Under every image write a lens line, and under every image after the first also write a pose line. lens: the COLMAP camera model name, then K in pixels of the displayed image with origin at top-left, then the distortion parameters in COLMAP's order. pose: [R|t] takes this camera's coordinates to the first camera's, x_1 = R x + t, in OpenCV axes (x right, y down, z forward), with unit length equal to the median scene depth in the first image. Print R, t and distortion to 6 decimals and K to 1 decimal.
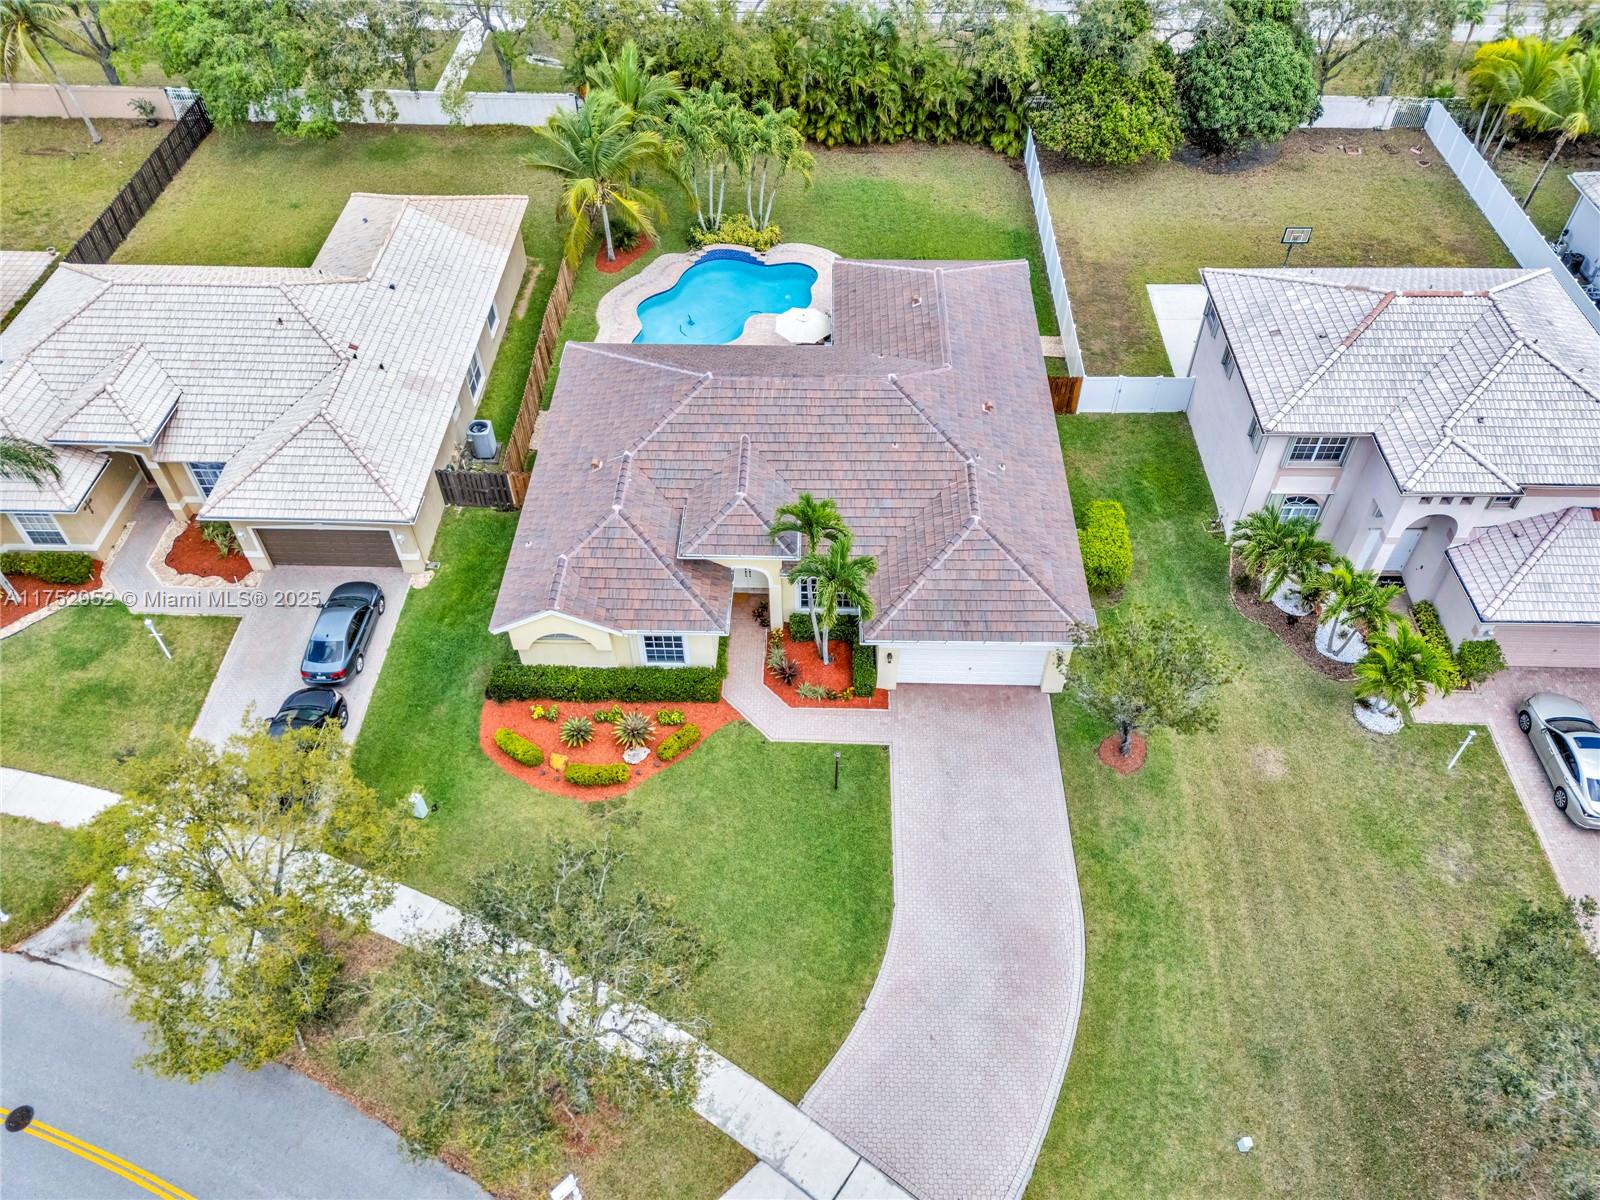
lens RADIAL K [[1178.3, 0, 805.3], [0, 1178.3, 586.5], [0, 0, 1]] dist [0.094847, -0.123484]
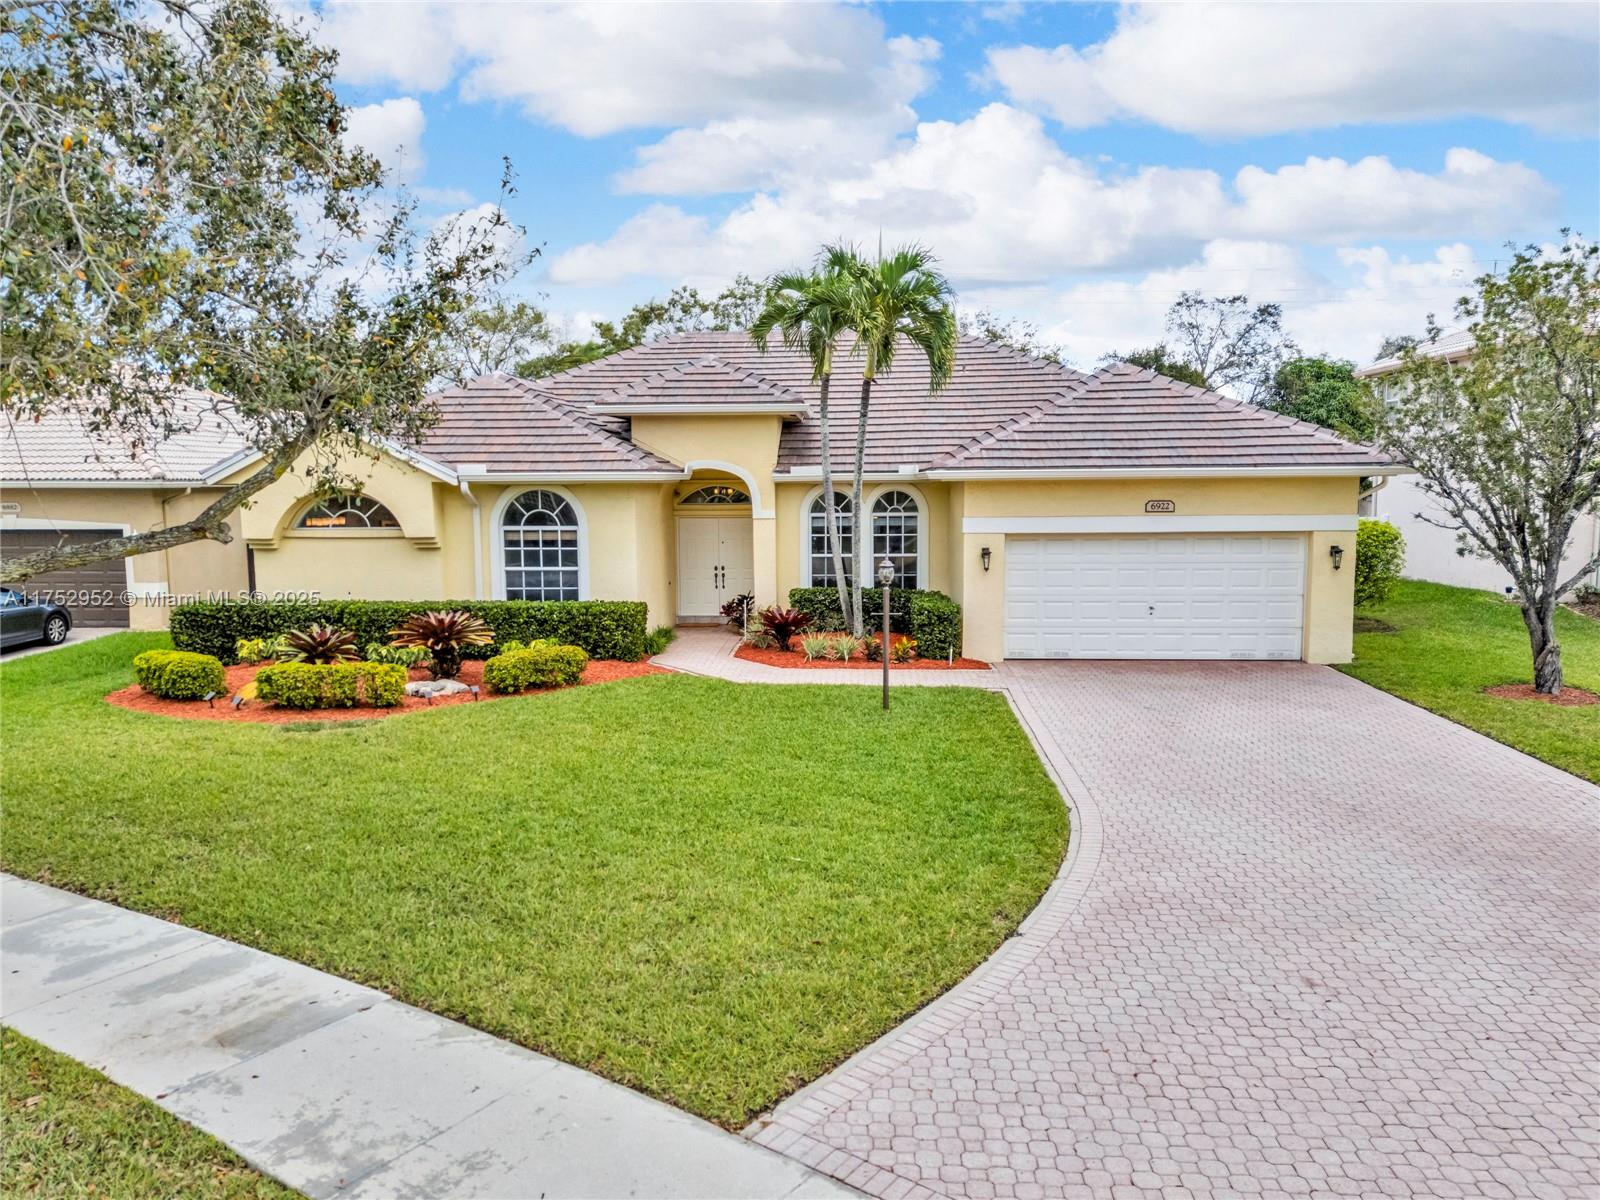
lens RADIAL K [[1169.0, 0, 805.7], [0, 1169.0, 598.4], [0, 0, 1]] dist [0.077981, -0.078561]
pose [[0.999664, -0.003852, -0.025652, 0.007727], [-0.013836, 0.757281, -0.652942, 0.393244], [0.021941, 0.653077, 0.756973, 0.626646]]
